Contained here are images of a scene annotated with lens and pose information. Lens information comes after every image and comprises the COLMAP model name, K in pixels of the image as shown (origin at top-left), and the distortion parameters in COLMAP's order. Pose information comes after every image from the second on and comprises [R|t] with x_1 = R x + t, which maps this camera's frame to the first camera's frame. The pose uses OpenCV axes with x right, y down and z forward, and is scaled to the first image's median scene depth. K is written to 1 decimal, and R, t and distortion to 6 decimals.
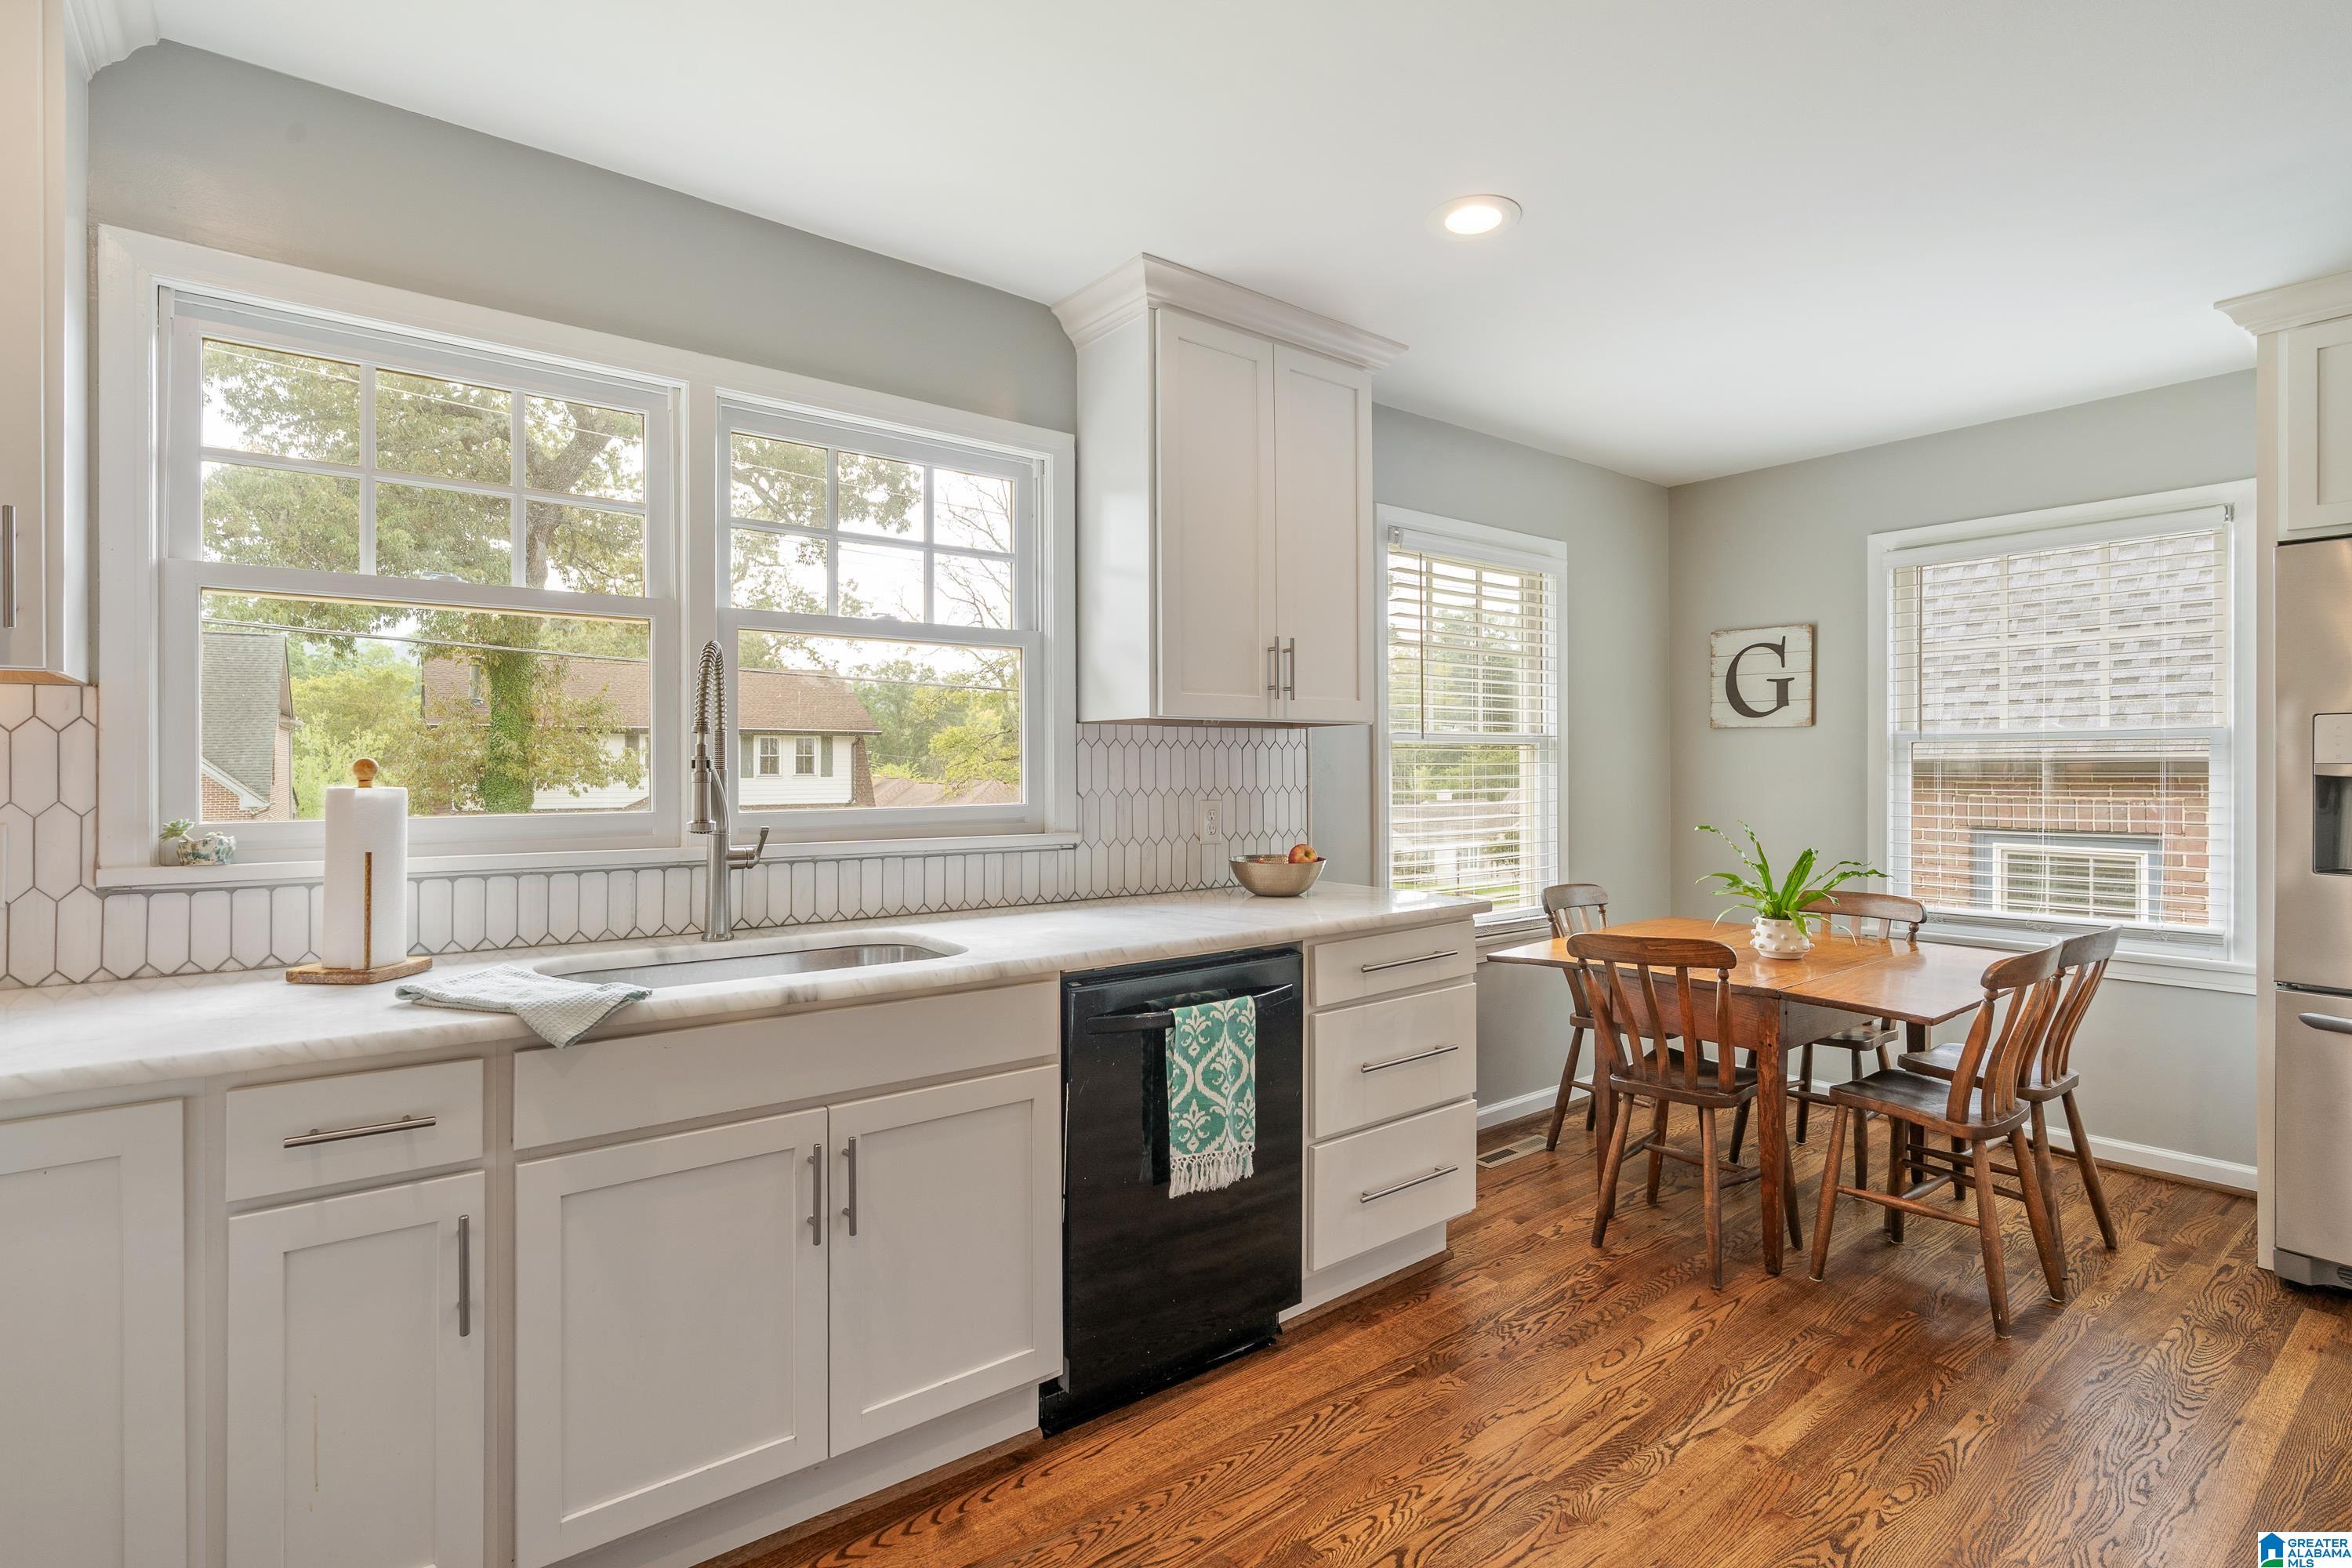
lens RADIAL K [[1142.9, 0, 1183.7], [0, 1142.9, 772.8], [0, 0, 1]] dist [-0.002712, 0.001670]
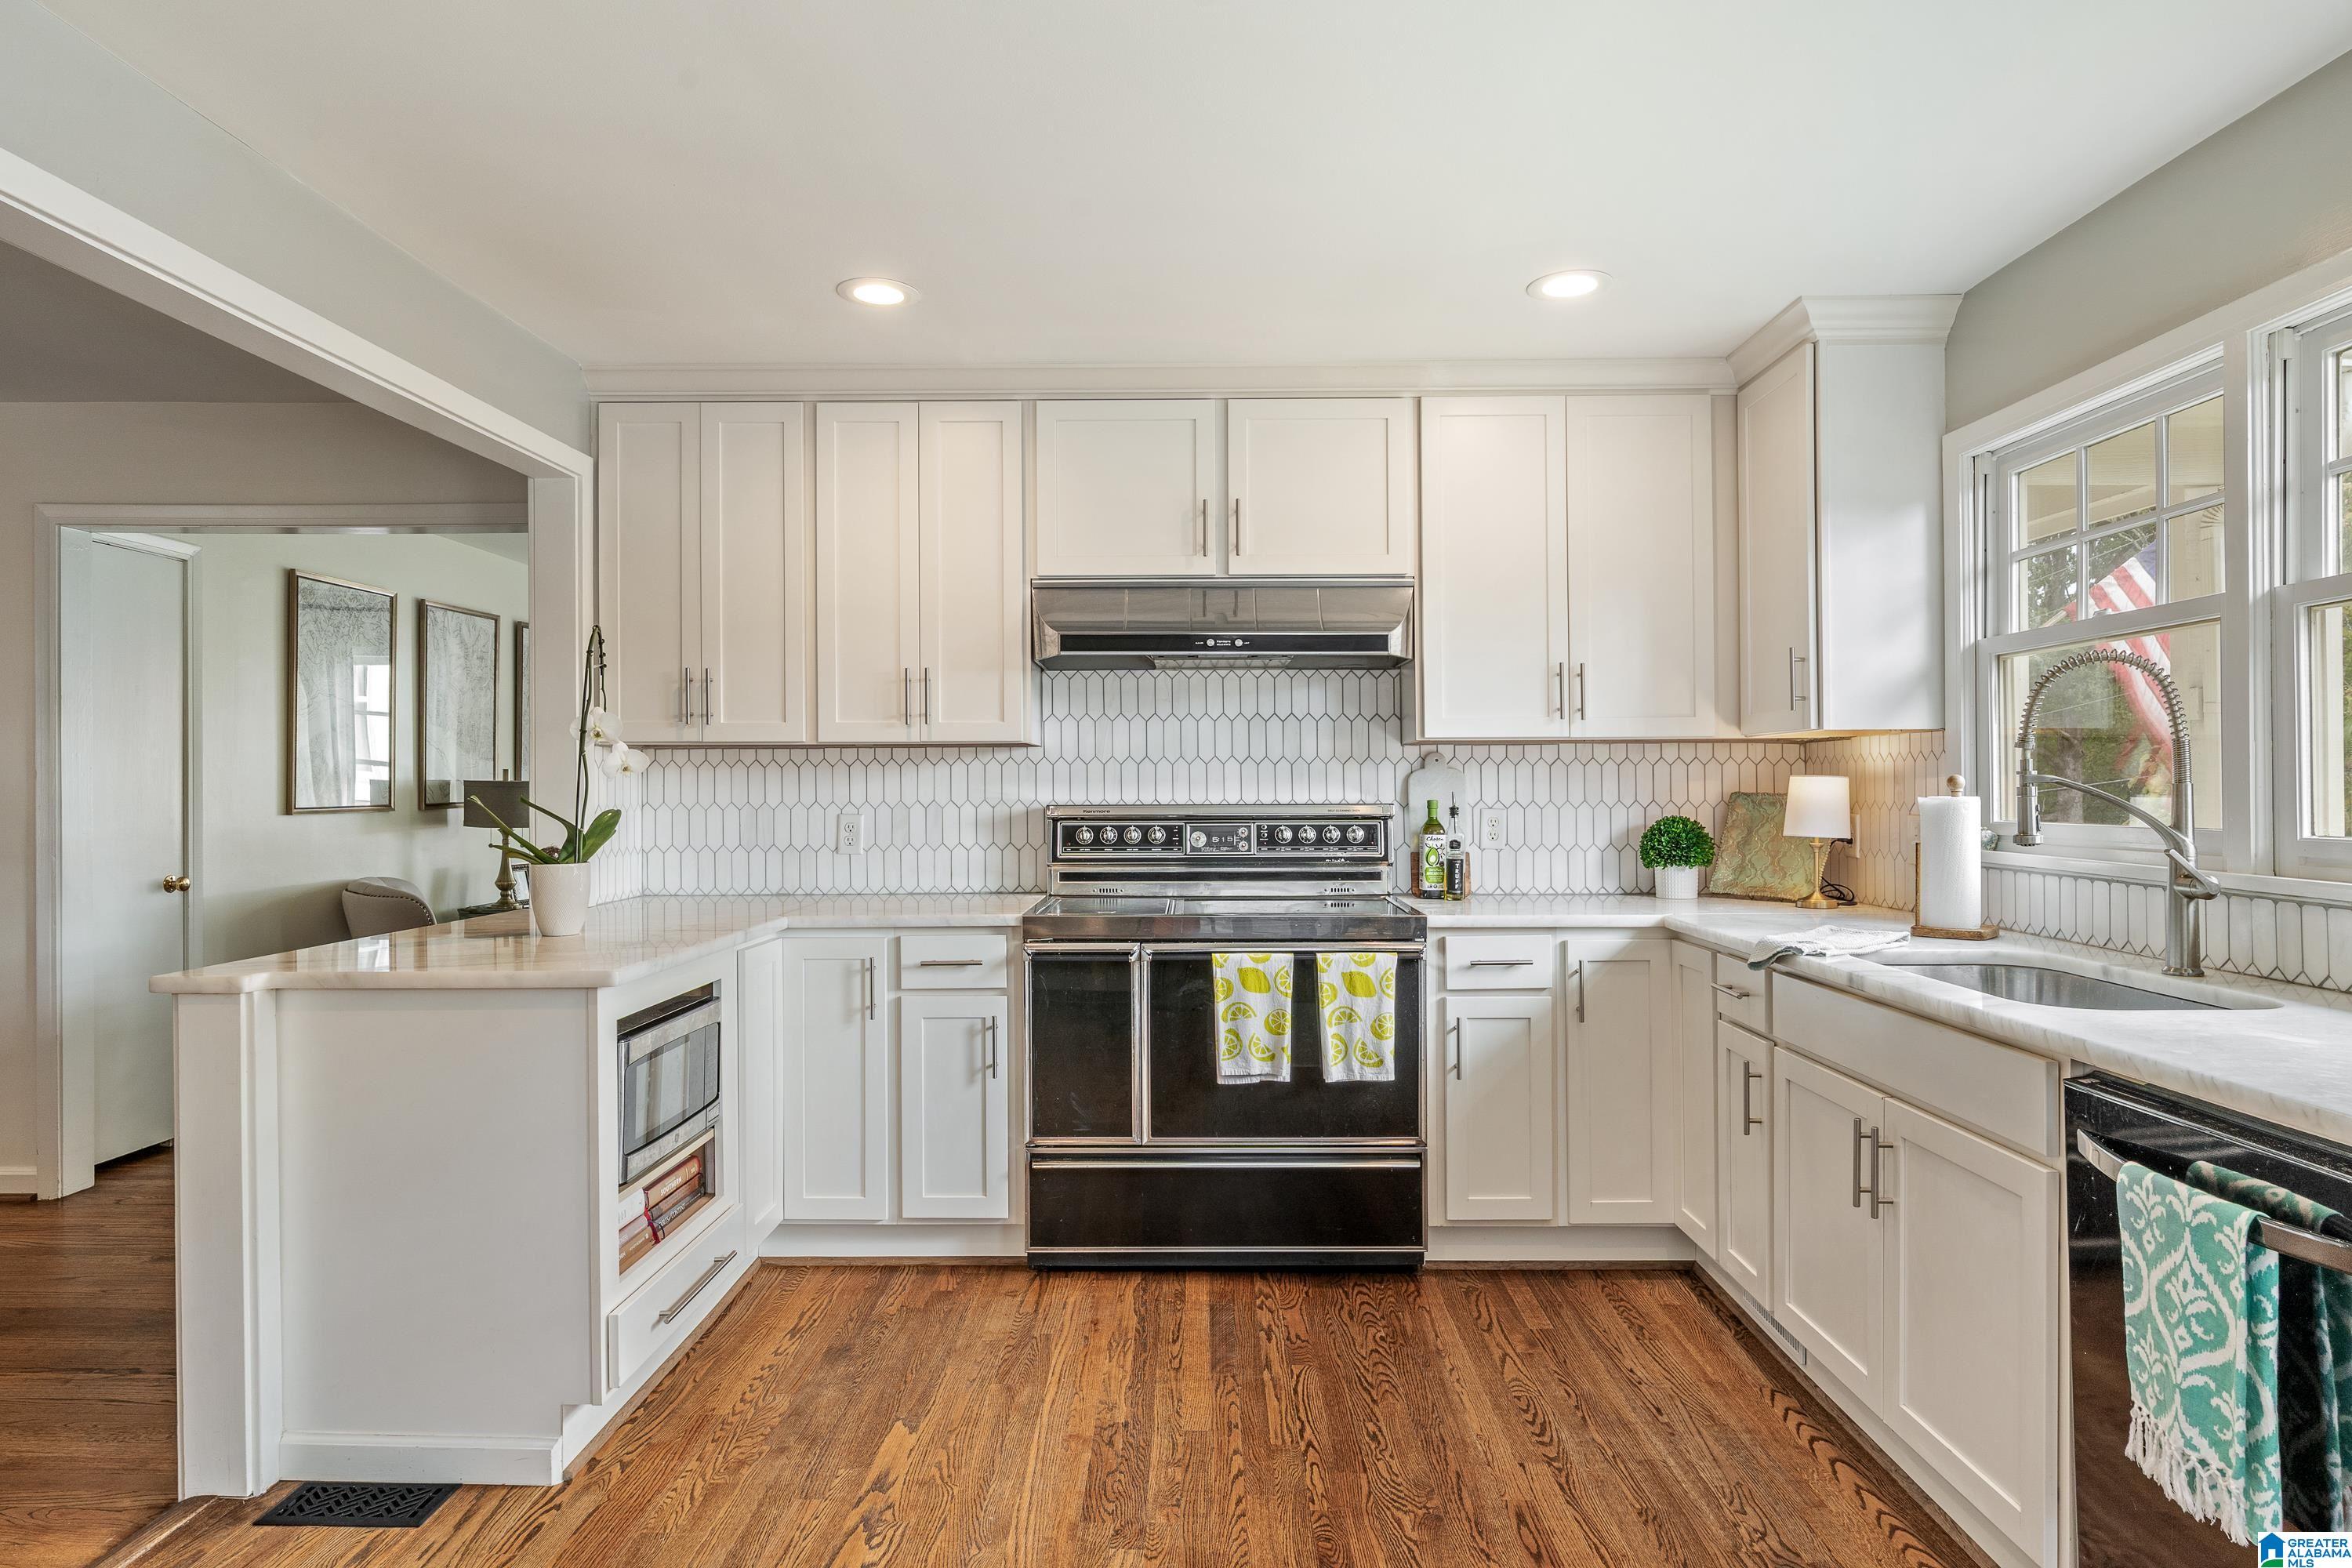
lens RADIAL K [[1354.6, 0, 1176.0], [0, 1354.6, 784.0], [0, 0, 1]] dist [0.003080, 0.000982]
pose [[-0.641451, 0.001375, -0.767163, 0.726365], [0.000776, 0.999999, 0.001143, -0.002590], [0.767164, 0.000138, -0.641451, 0.864087]]
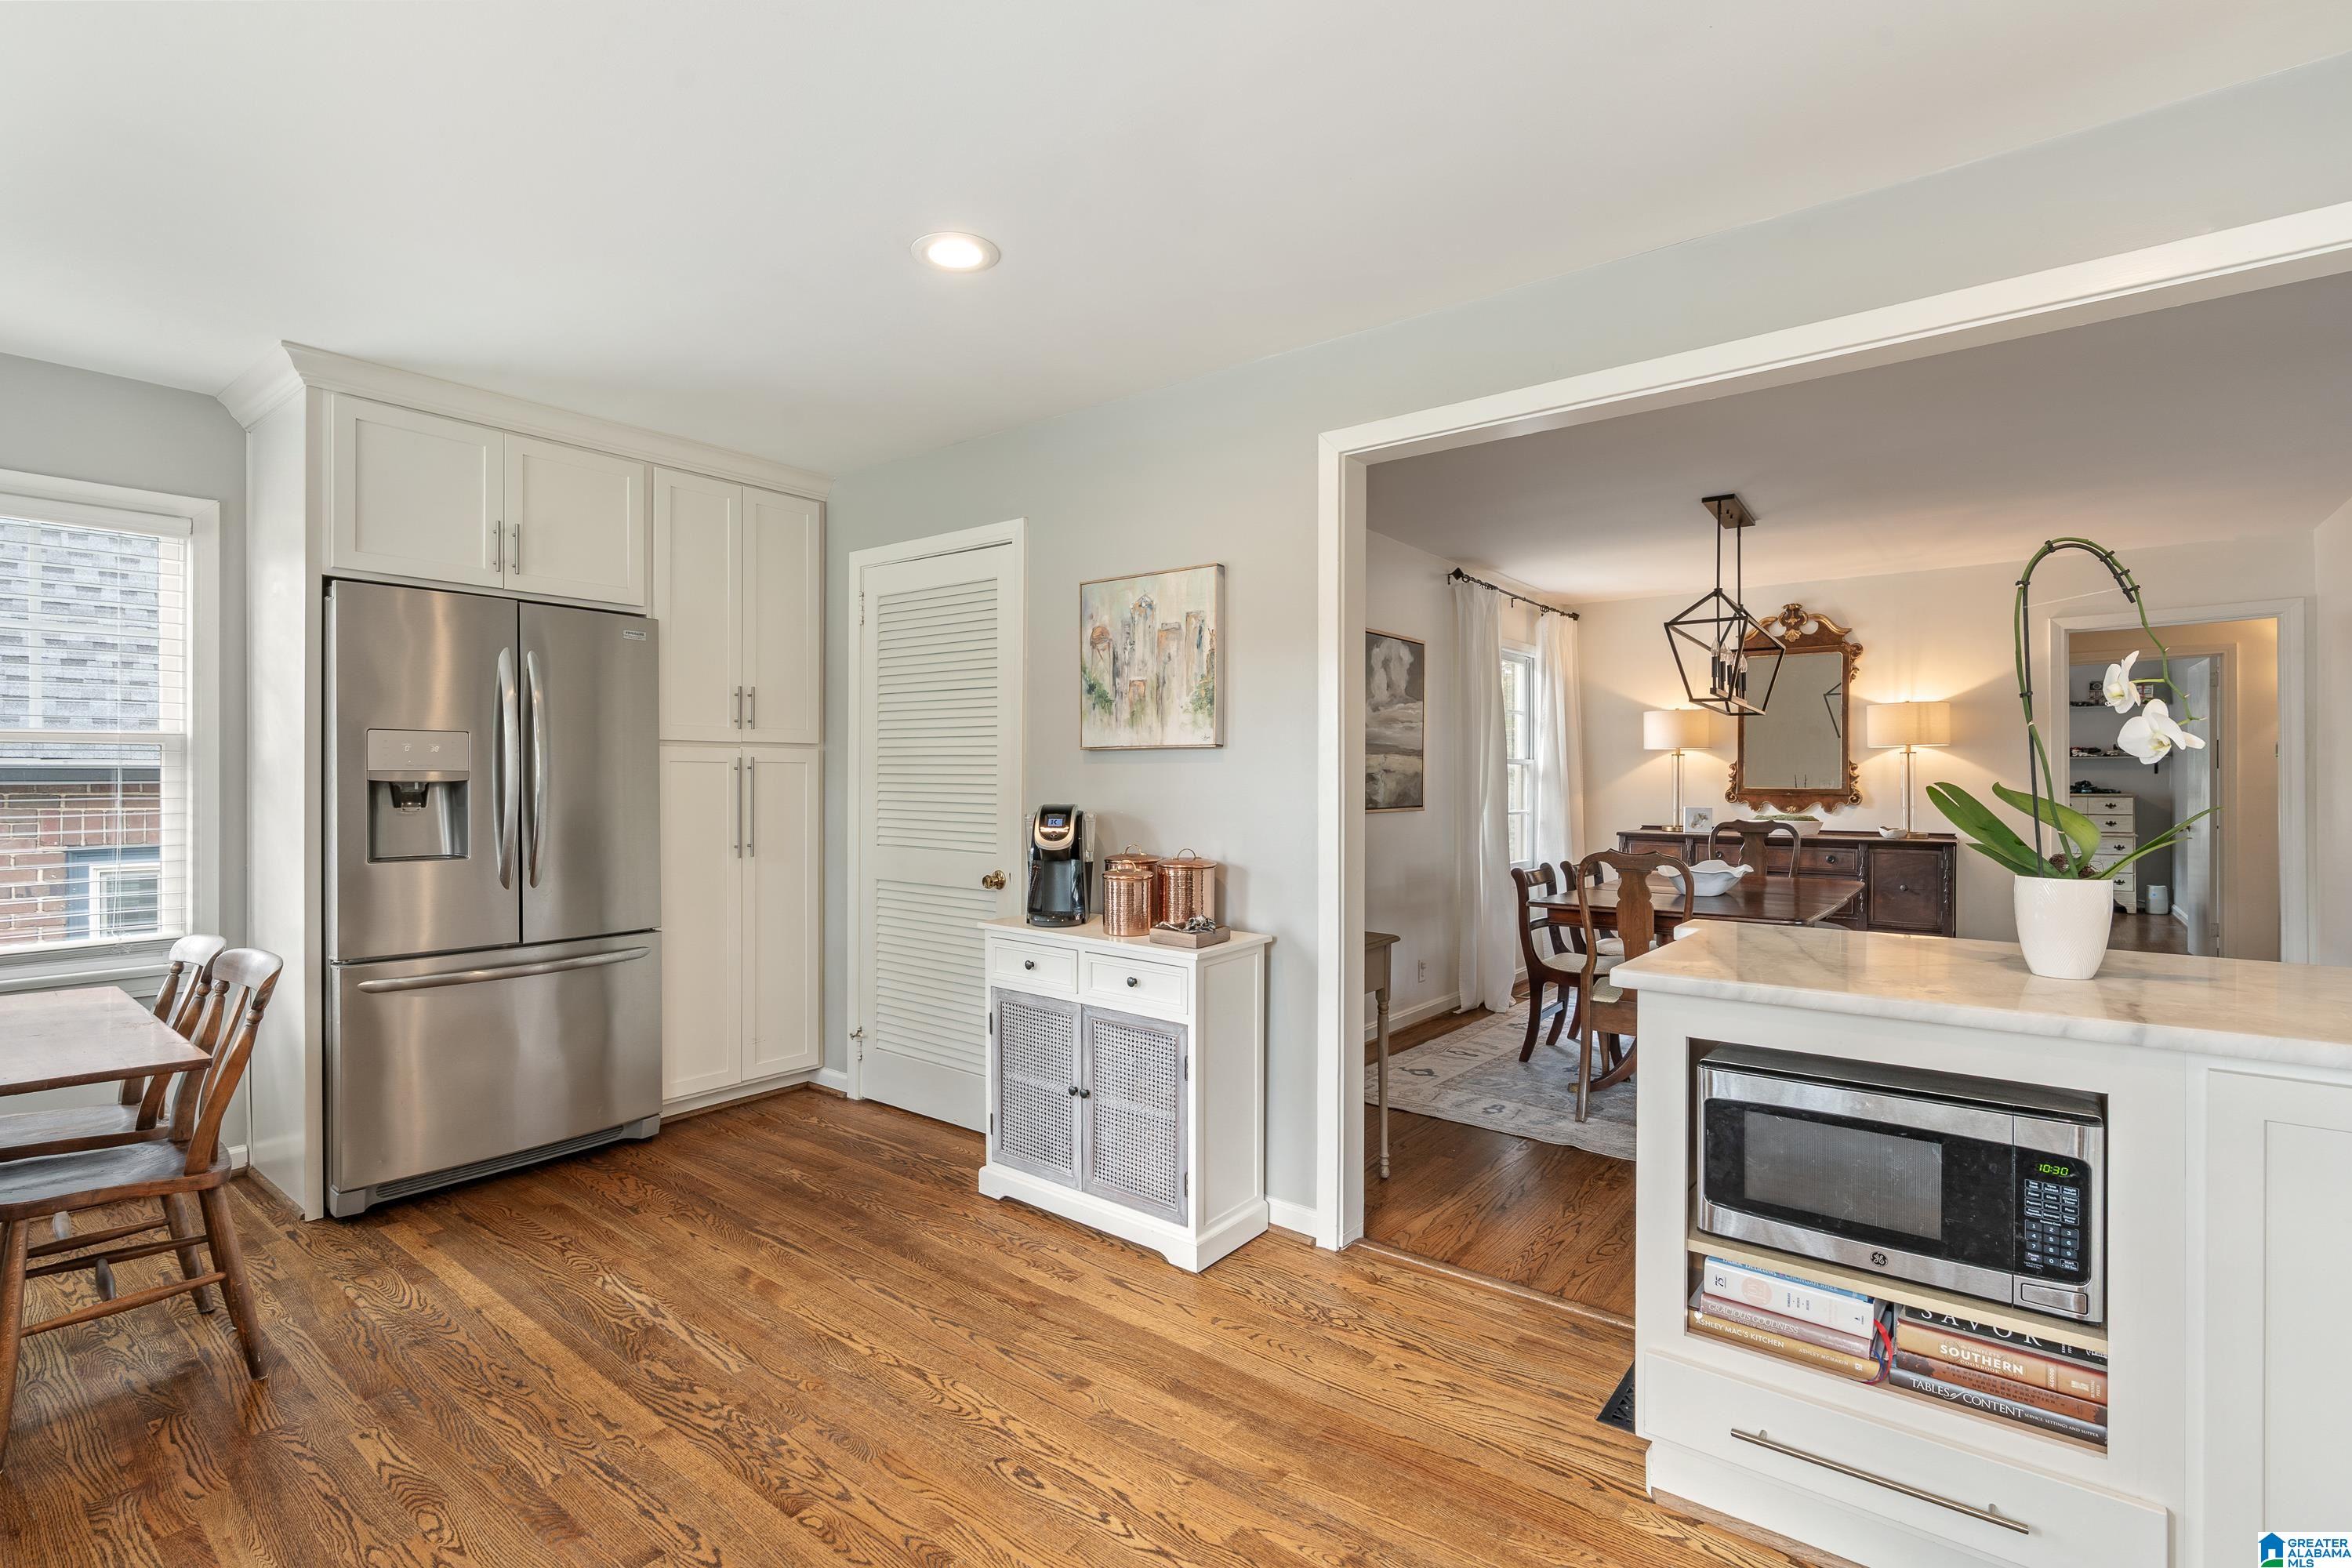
lens RADIAL K [[1086.5, 0, 1176.0], [0, 1086.5, 784.0], [0, 0, 1]] dist [-0.001742, -0.000005]
pose [[-0.227001, -0.003138, 0.973889, -0.290958], [0.004181, 0.999982, 0.004196, 0.005205], [-0.973886, 0.005024, -0.226984, 0.427508]]
